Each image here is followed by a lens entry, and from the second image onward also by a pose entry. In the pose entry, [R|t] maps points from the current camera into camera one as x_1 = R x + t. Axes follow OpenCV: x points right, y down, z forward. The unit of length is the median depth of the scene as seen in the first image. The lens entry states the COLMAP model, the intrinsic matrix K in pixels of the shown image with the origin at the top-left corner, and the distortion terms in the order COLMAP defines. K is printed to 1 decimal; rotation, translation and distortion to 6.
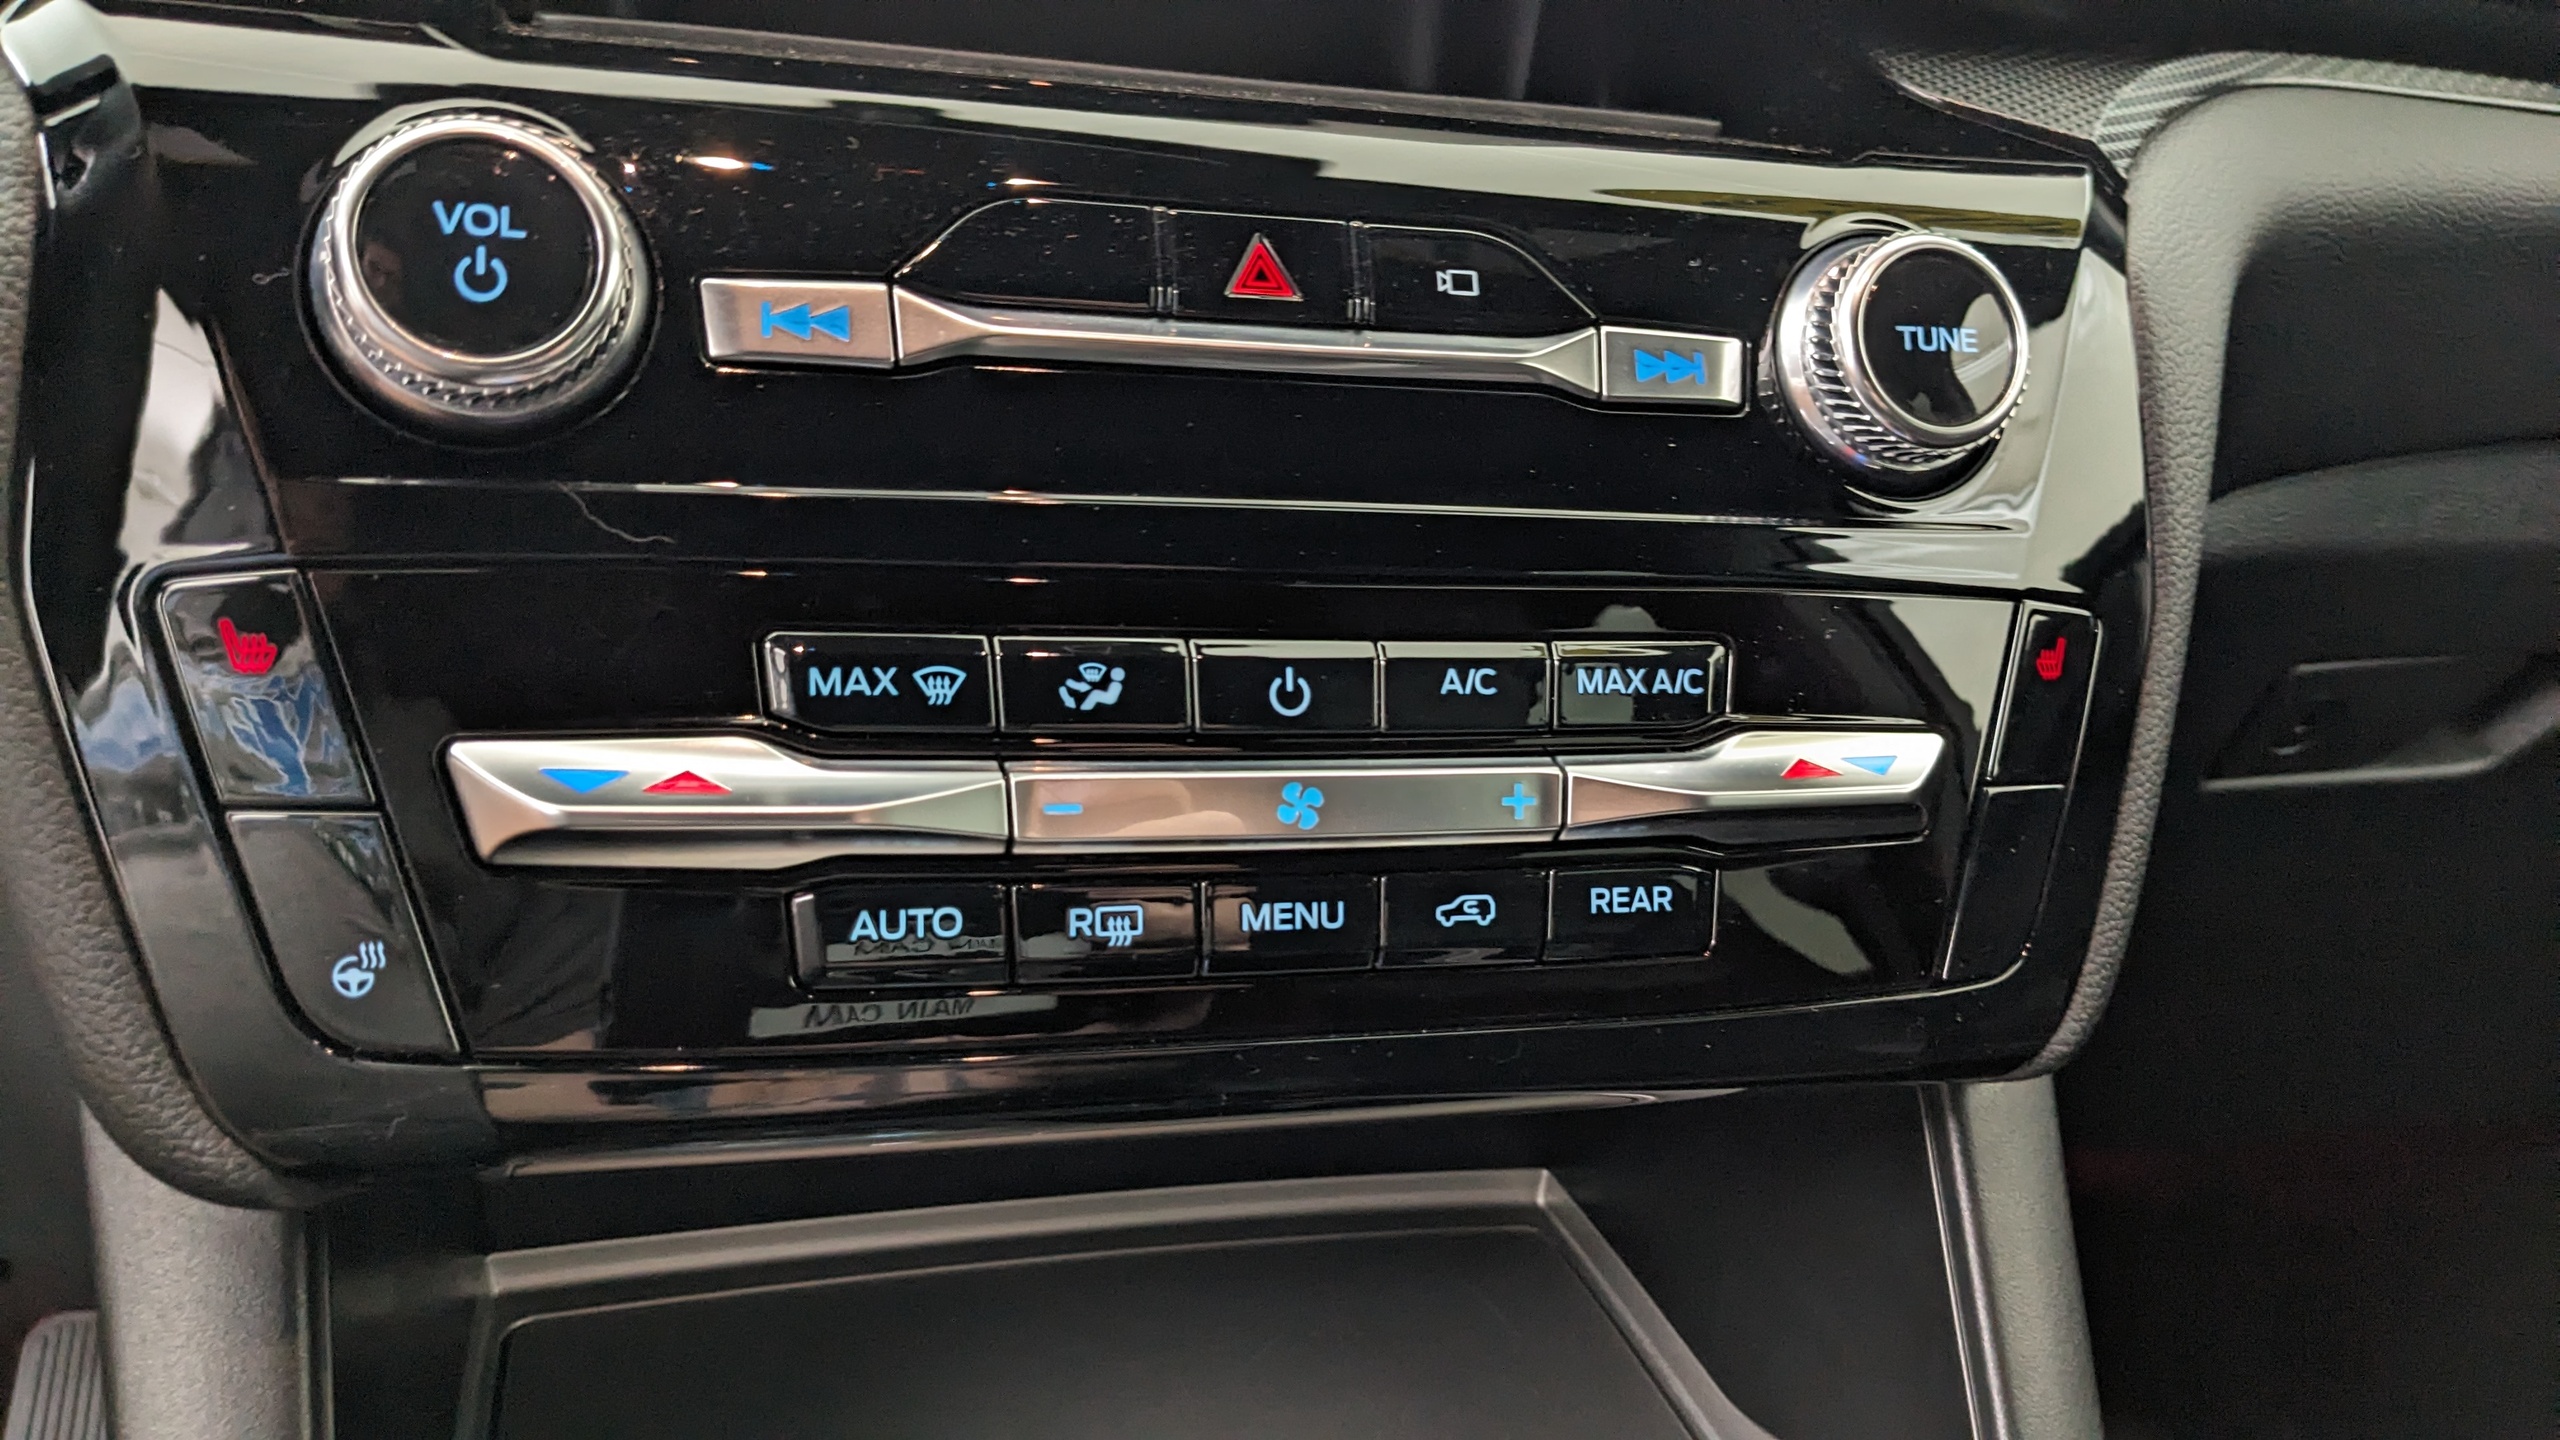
lens RADIAL K [[1988.5, 0, 1267.7], [0, 1988.5, 708.1], [0, 0, 1]] dist [0.042066, -0.061748]
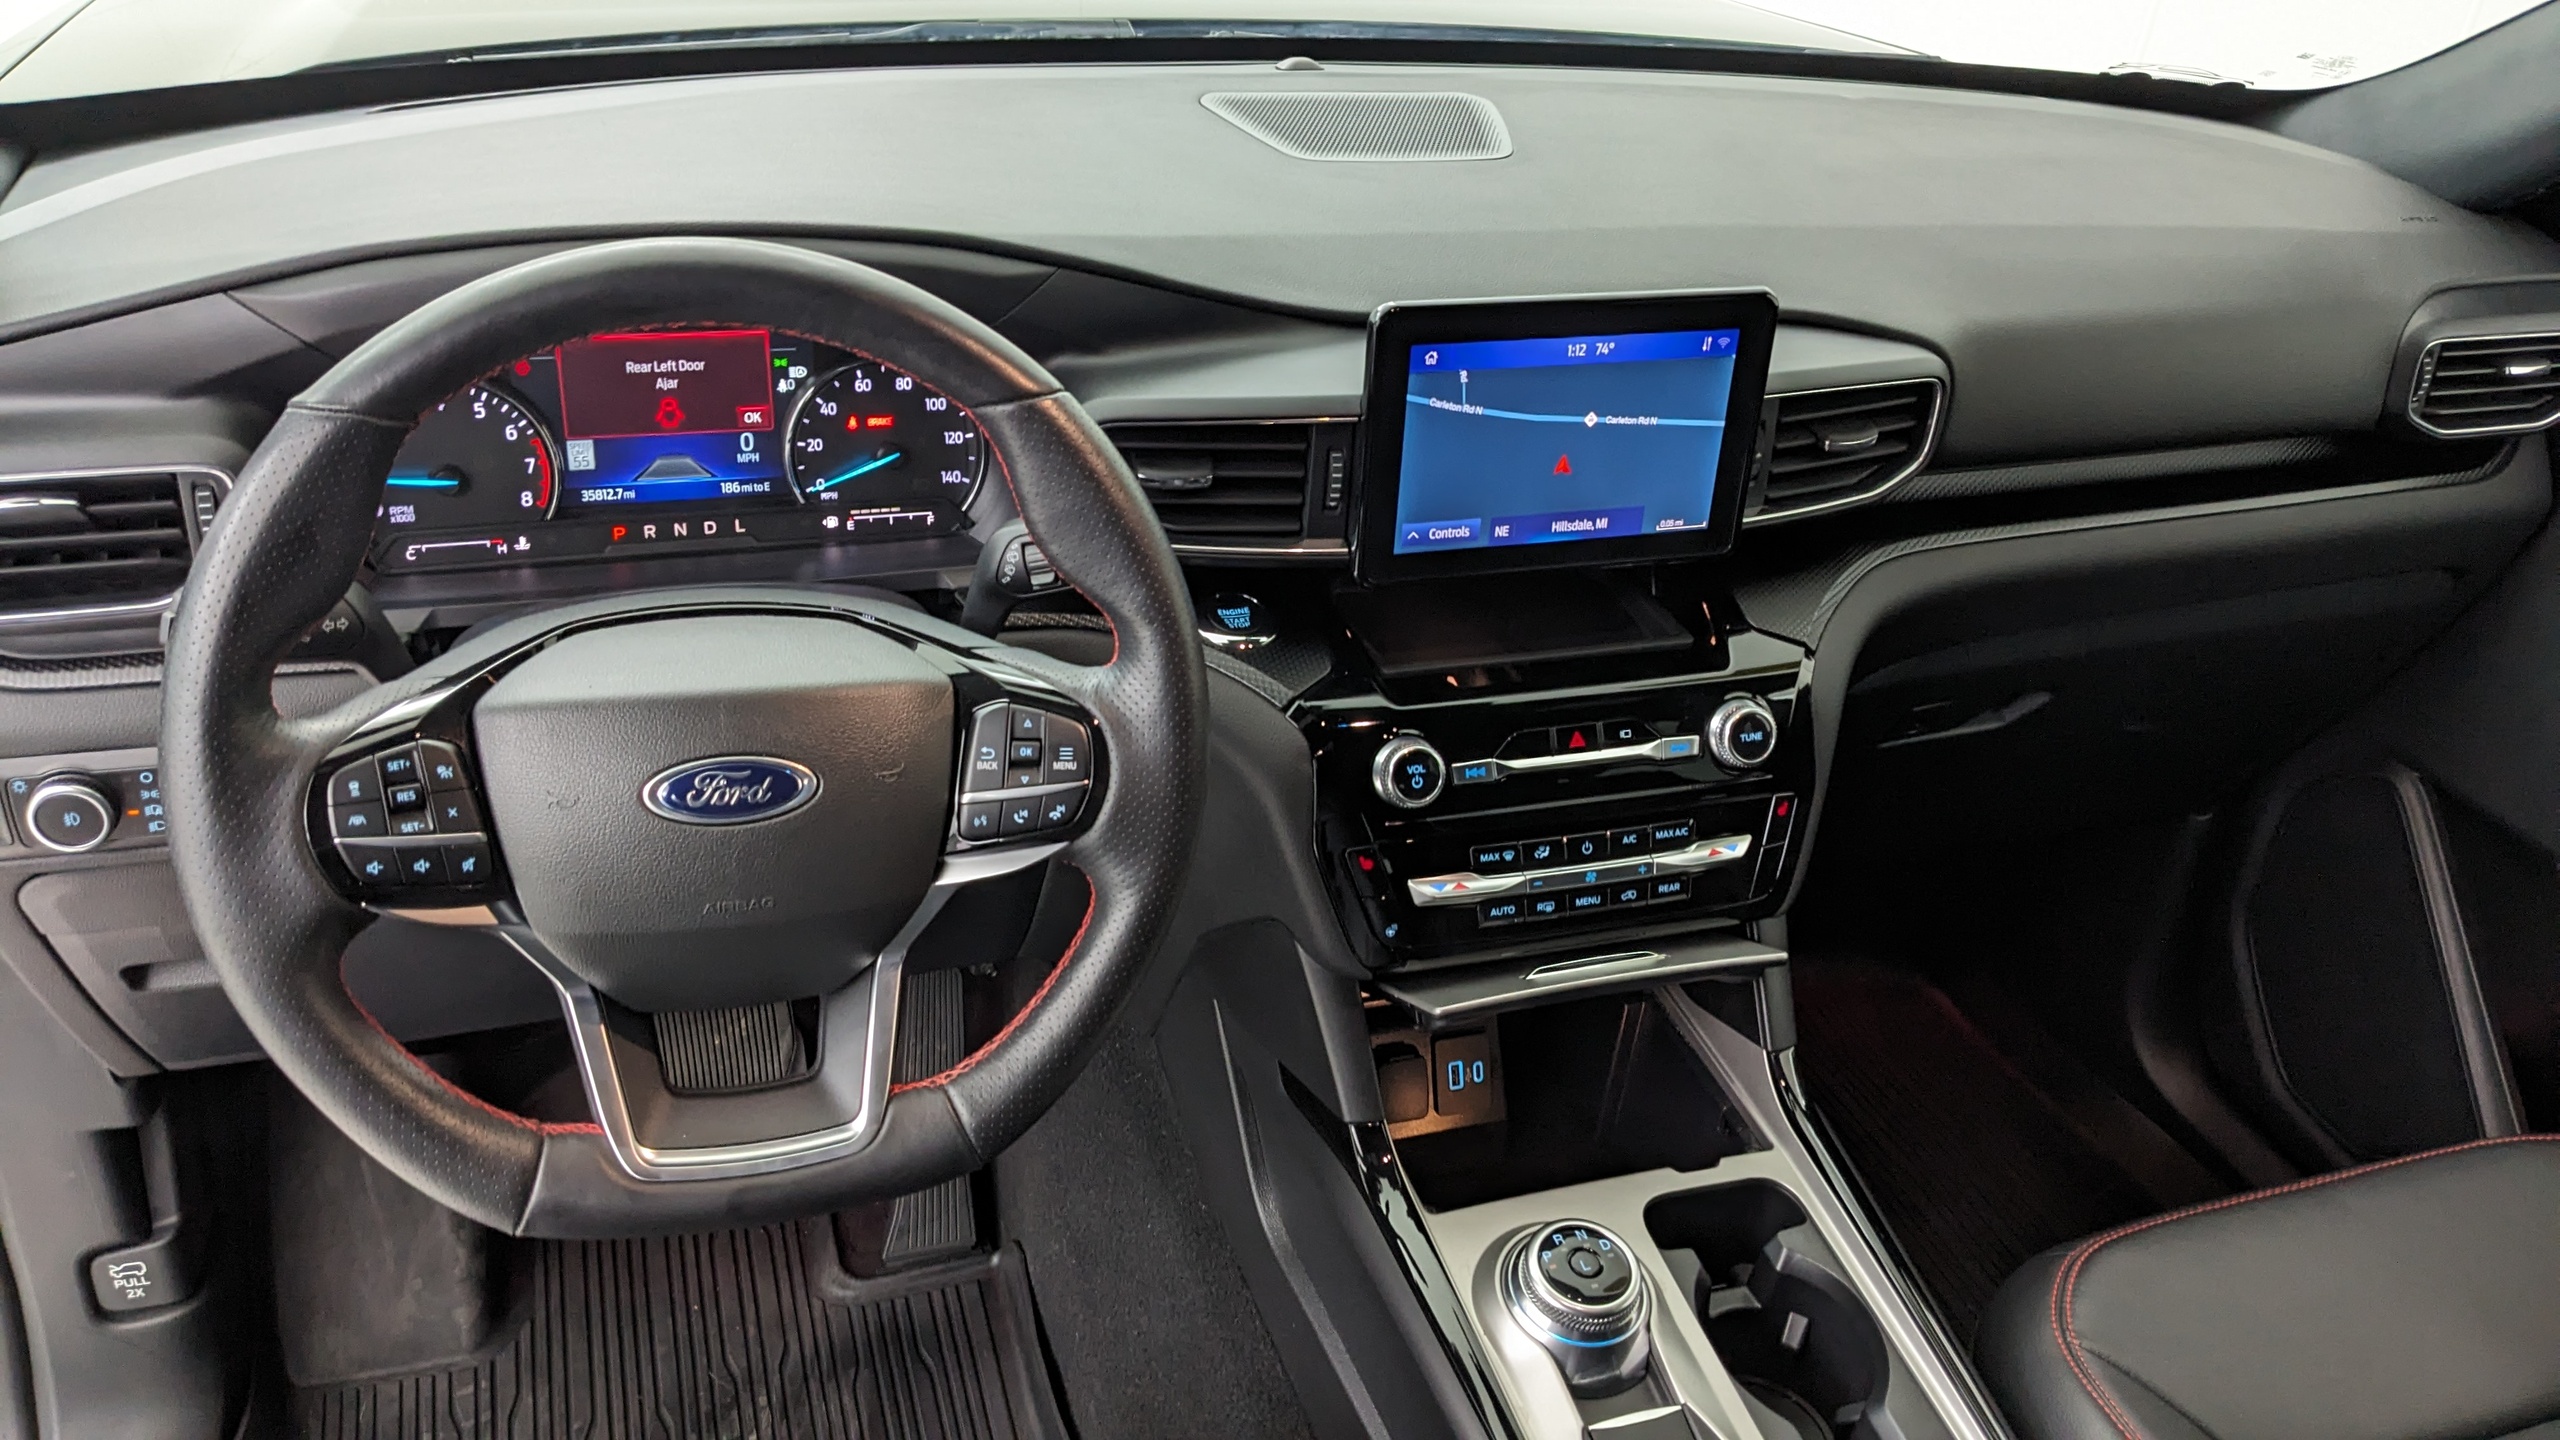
lens RADIAL K [[1988.5, 0, 1267.7], [0, 1988.5, 708.1], [0, 0, 1]] dist [0.042066, -0.061748]
pose [[0.999005, -0.036553, 0.025571, -0.704786], [0.030209, 0.976119, 0.215126, -1.132912], [-0.032824, -0.214139, 0.976251, -2.773633]]
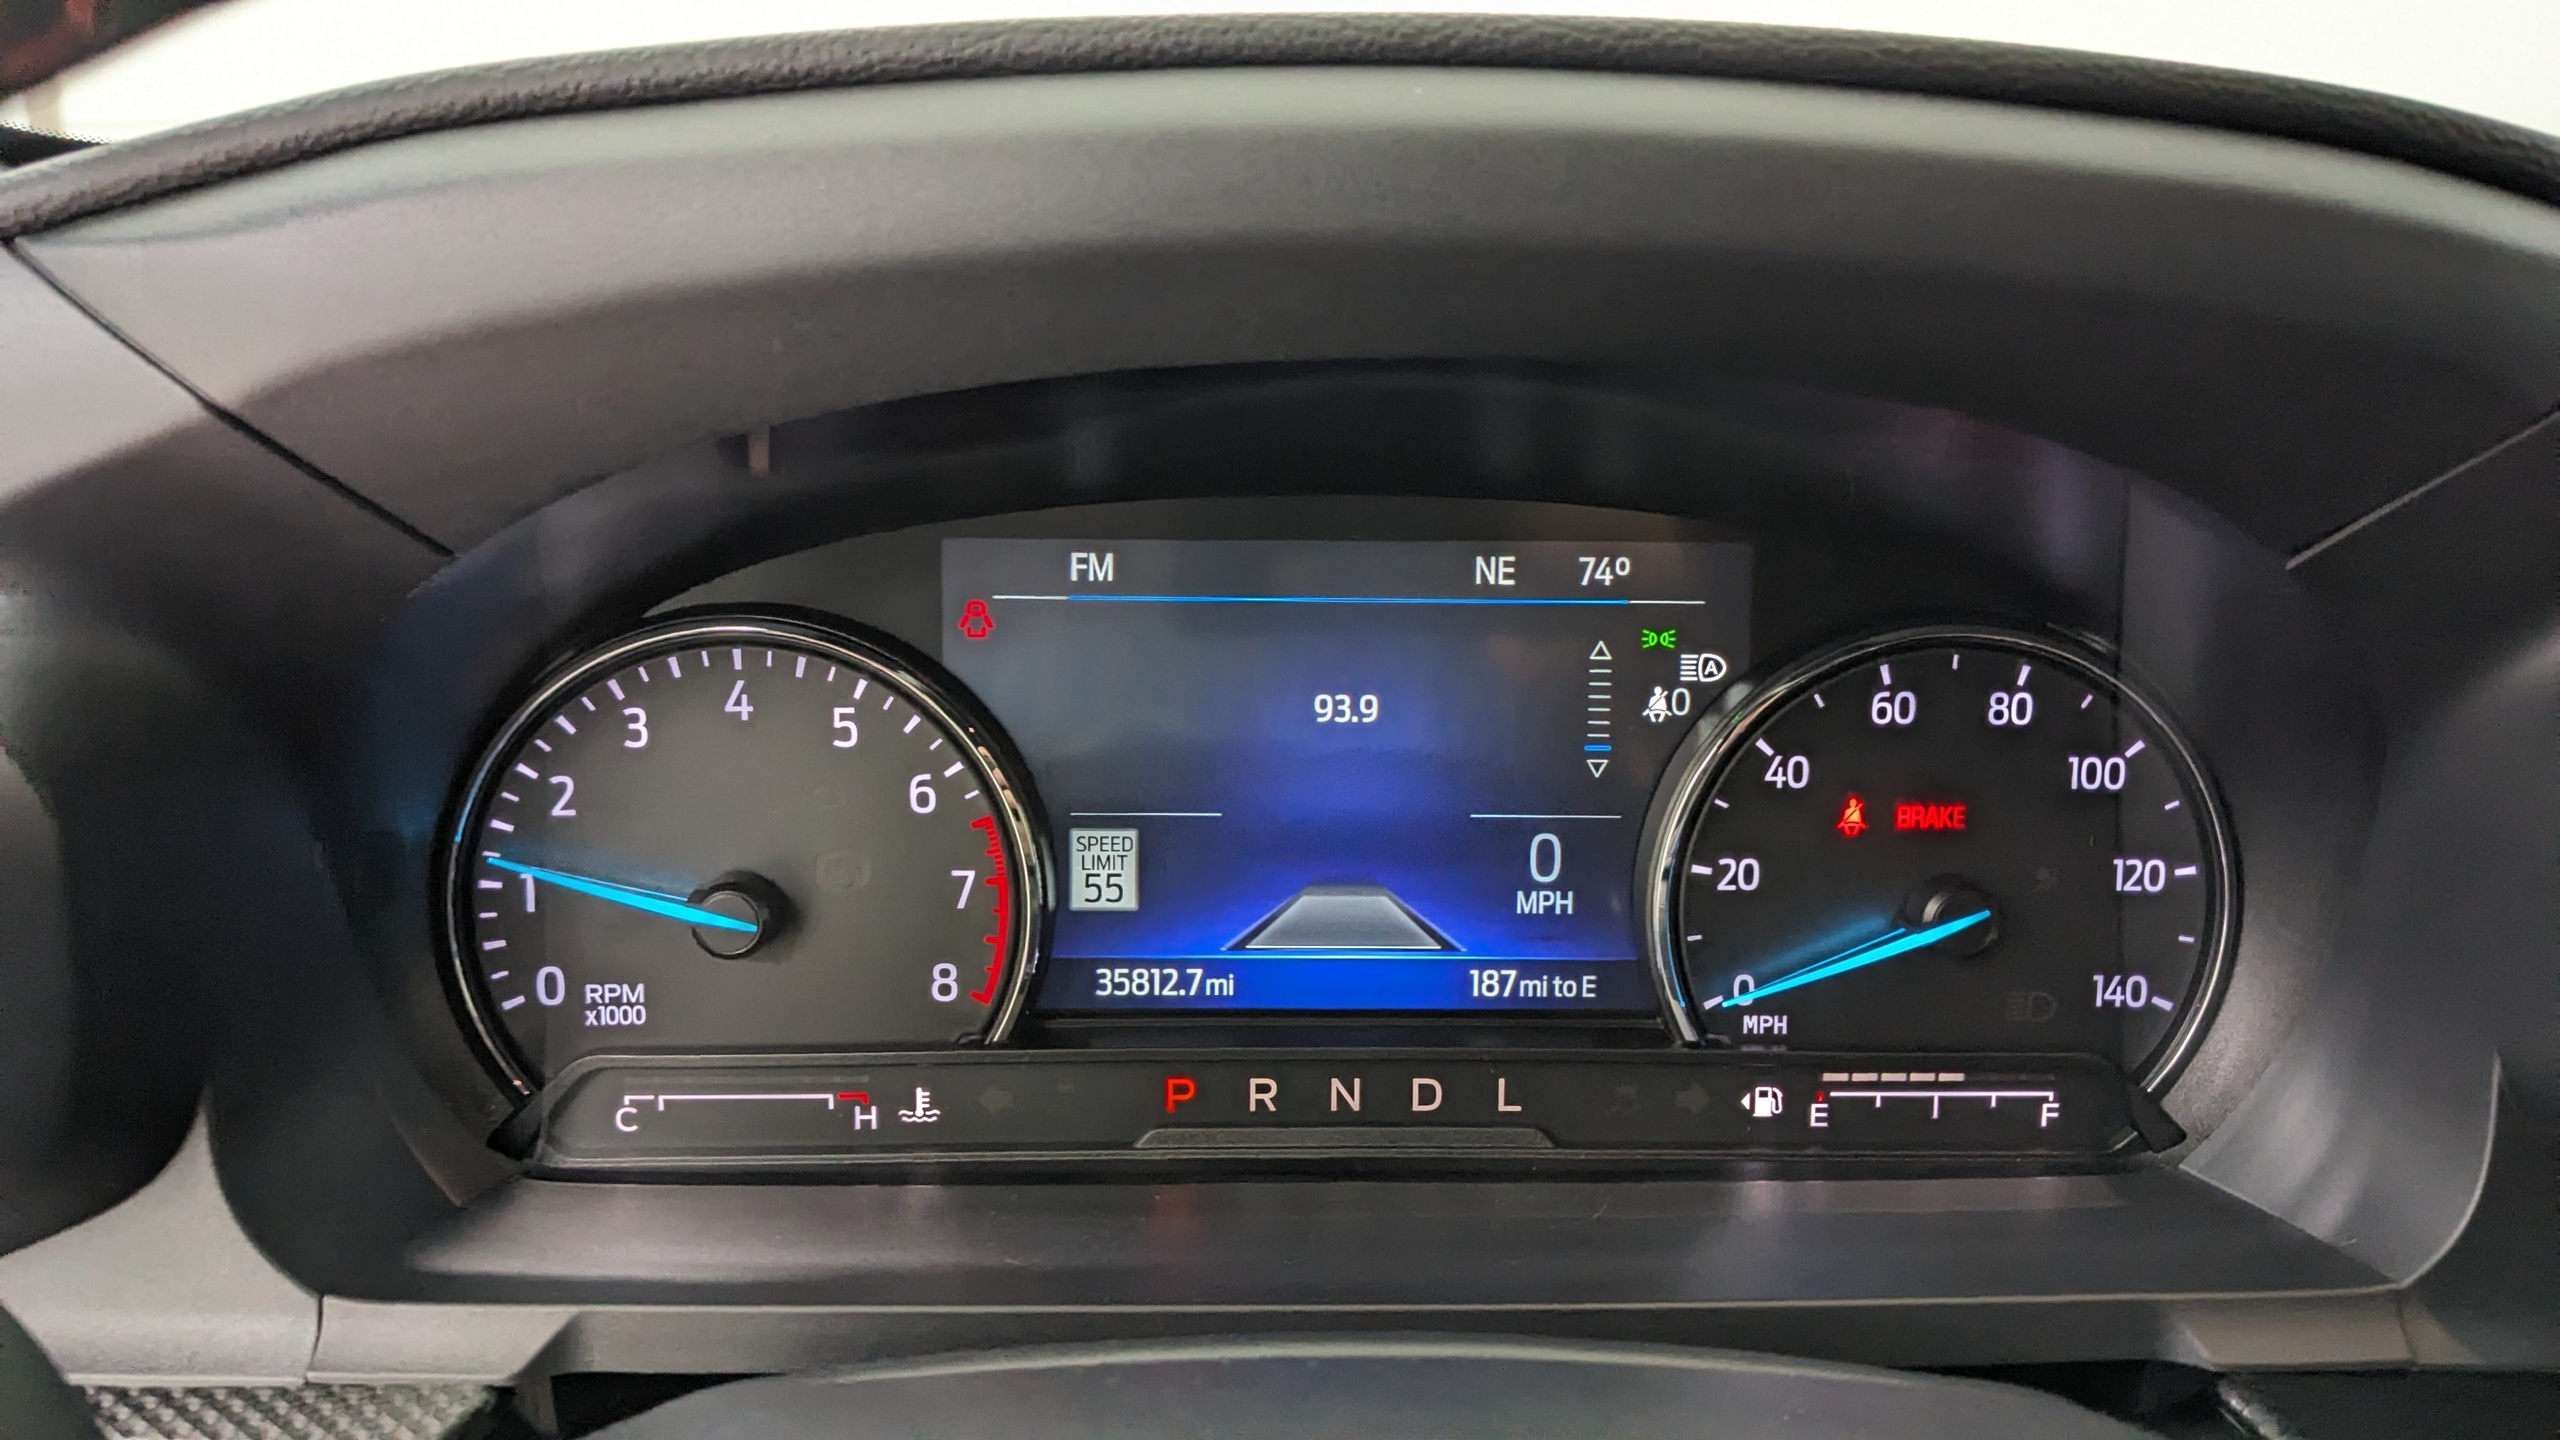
lens RADIAL K [[1988.5, 0, 1267.7], [0, 1988.5, 708.1], [0, 0, 1]] dist [0.042066, -0.061748]
pose [[0.962247, -0.011797, -0.271922, -1.402952], [-0.000912, 0.998915, -0.046561, -0.875058], [0.272176, 0.045051, 0.961192, -0.239208]]
